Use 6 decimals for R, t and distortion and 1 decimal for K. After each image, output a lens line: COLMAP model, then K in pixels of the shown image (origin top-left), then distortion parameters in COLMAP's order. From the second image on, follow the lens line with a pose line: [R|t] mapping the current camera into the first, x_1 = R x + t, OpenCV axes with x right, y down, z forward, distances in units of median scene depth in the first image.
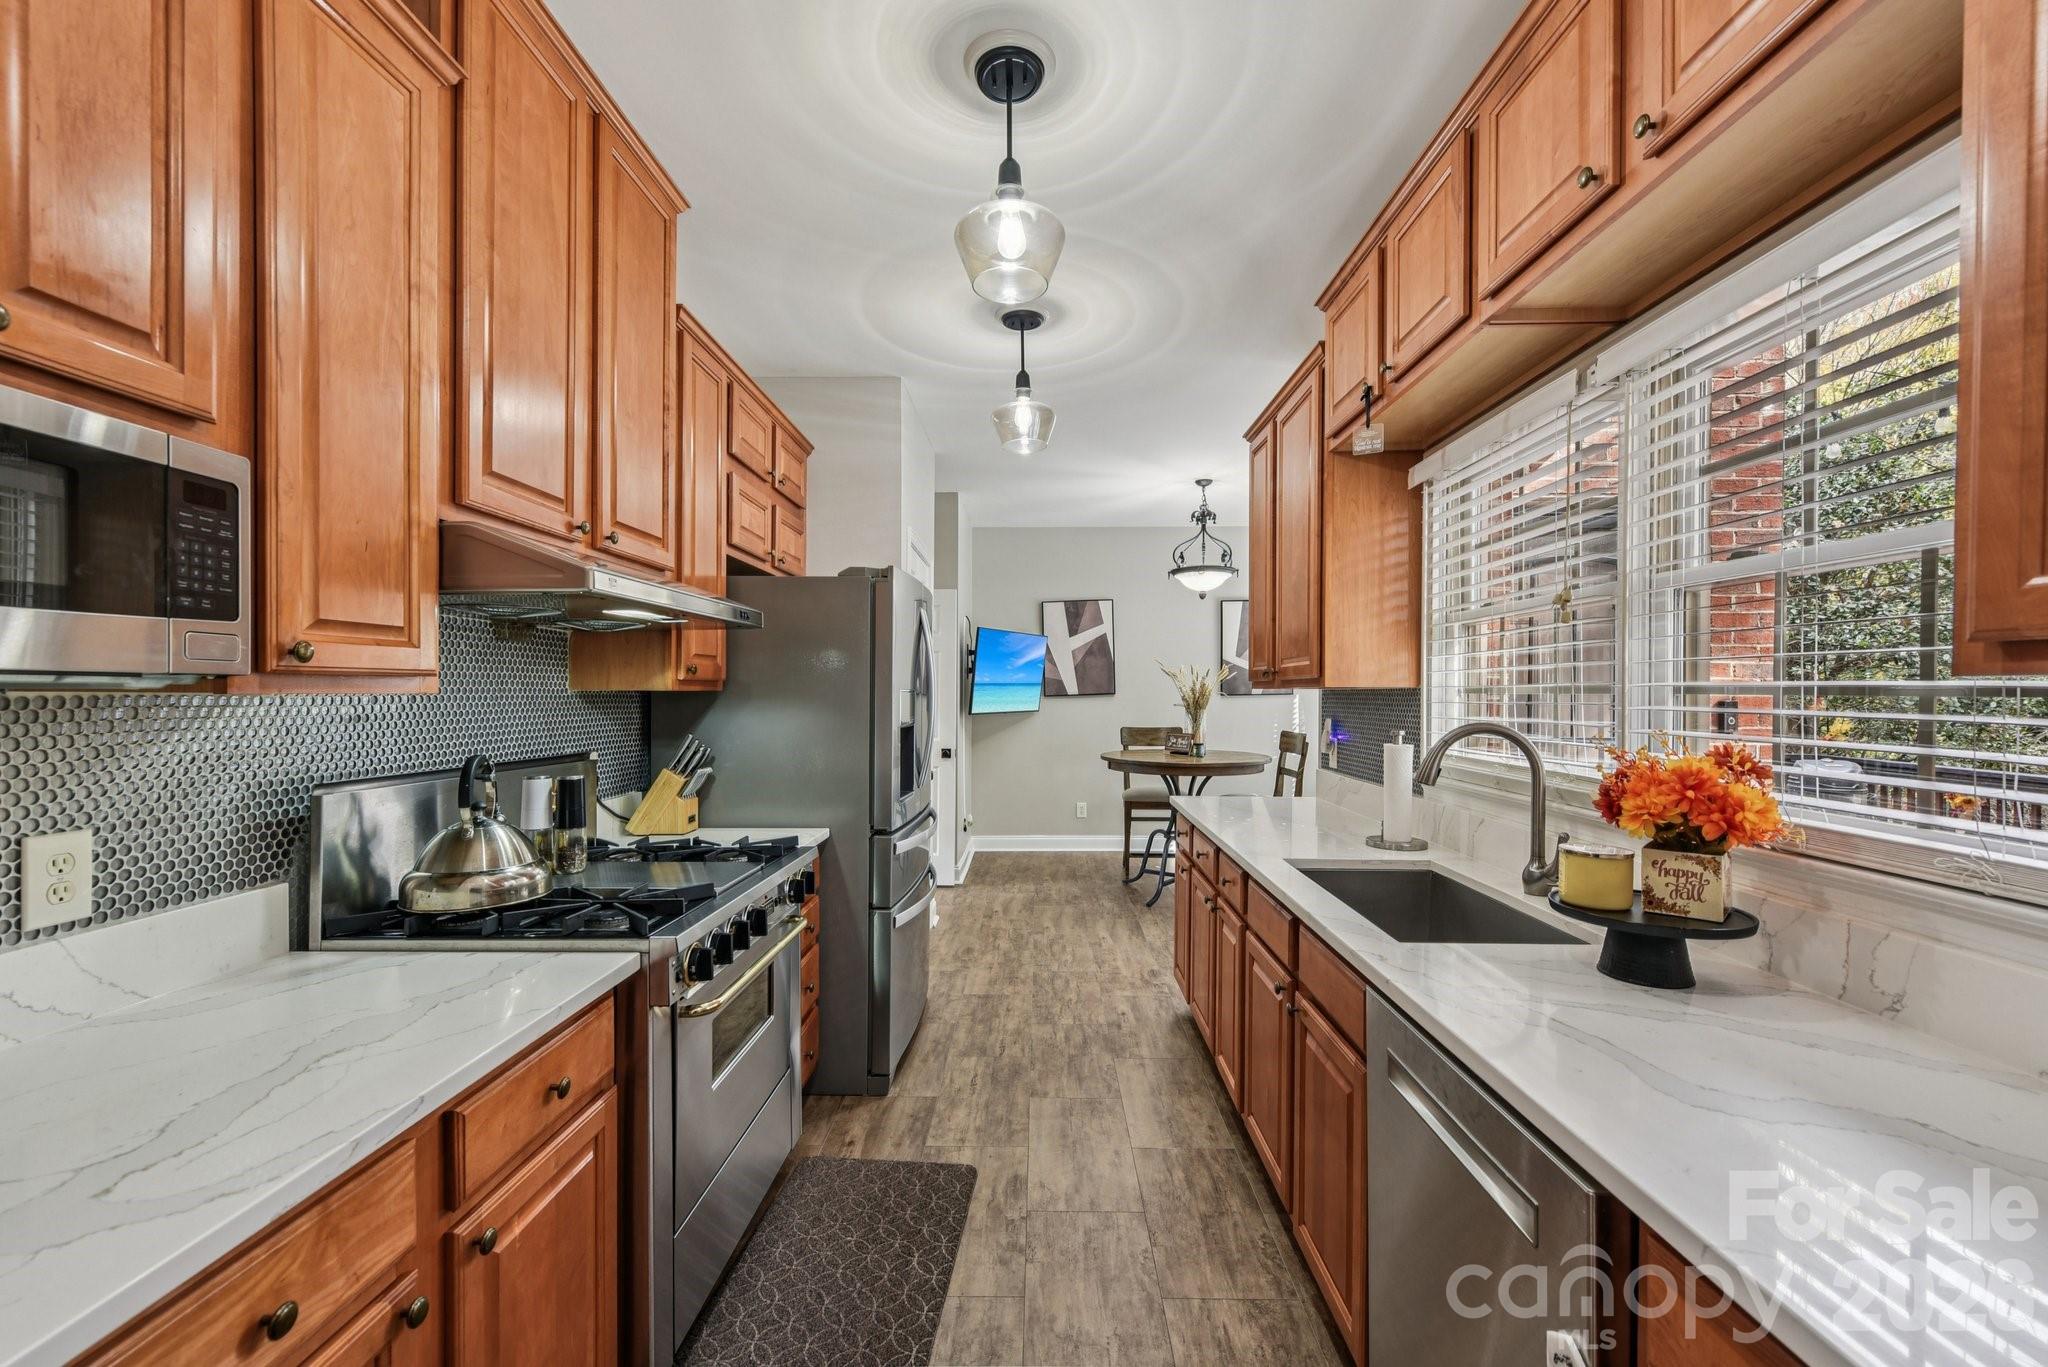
lens RADIAL K [[829.5, 0, 1025.1], [0, 829.5, 694.3], [0, 0, 1]] dist [0.002338, -0.001132]
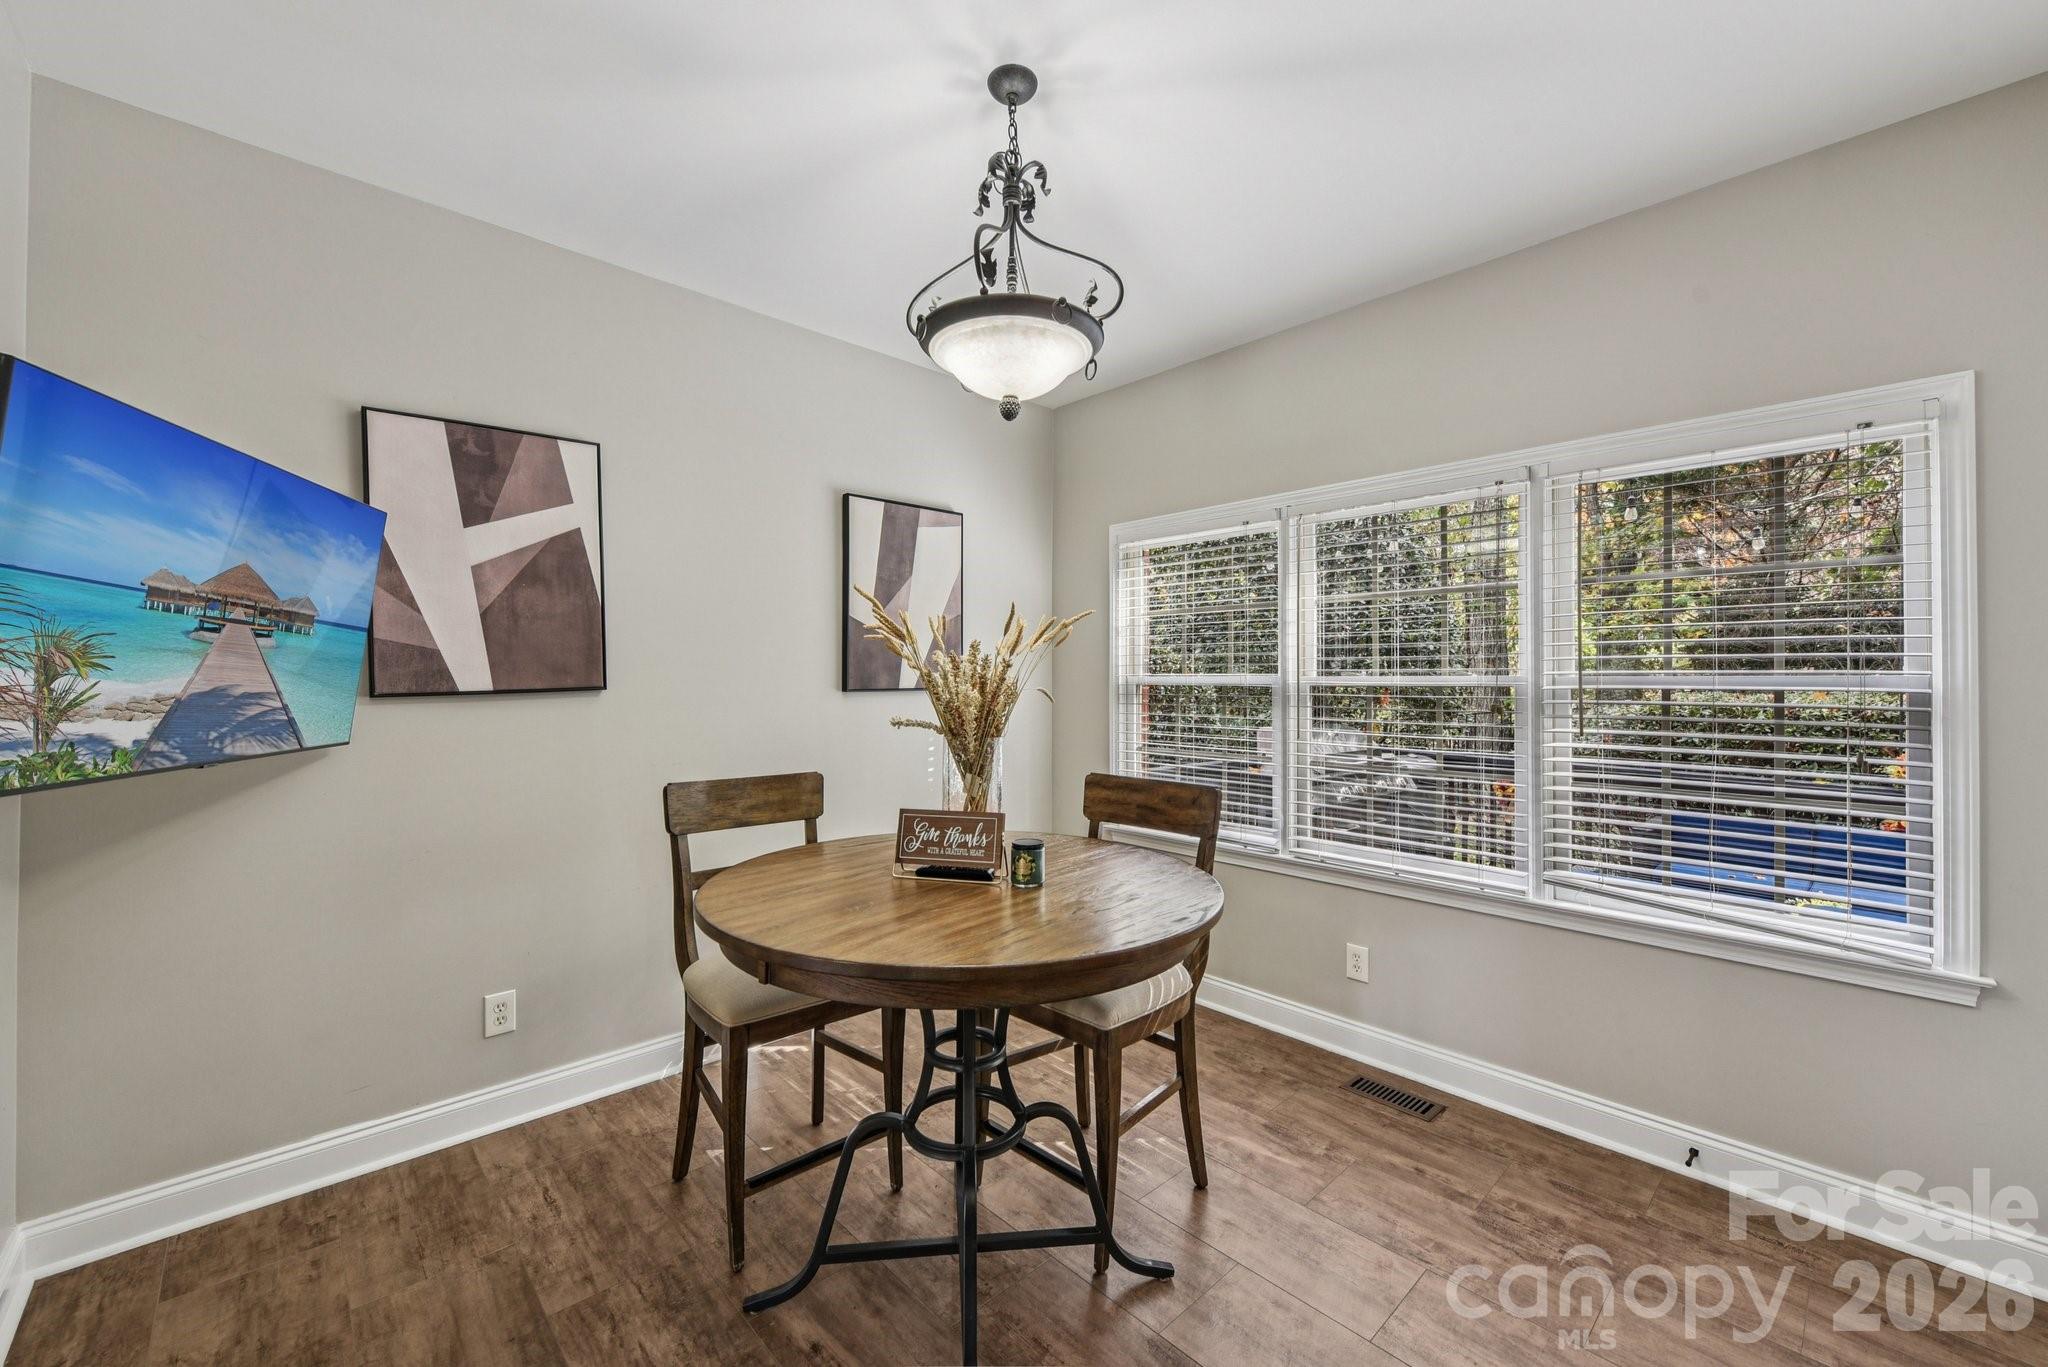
lens RADIAL K [[813.9, 0, 1029.1], [0, 813.9, 676.0], [0, 0, 1]] dist [-0.013789, -0.000153]
pose [[0.714275, 0.009522, 0.699800, -0.013723], [-0.003074, 0.999940, -0.010469, -0.003159], [-0.699858, 0.005326, 0.714262, 0.592866]]
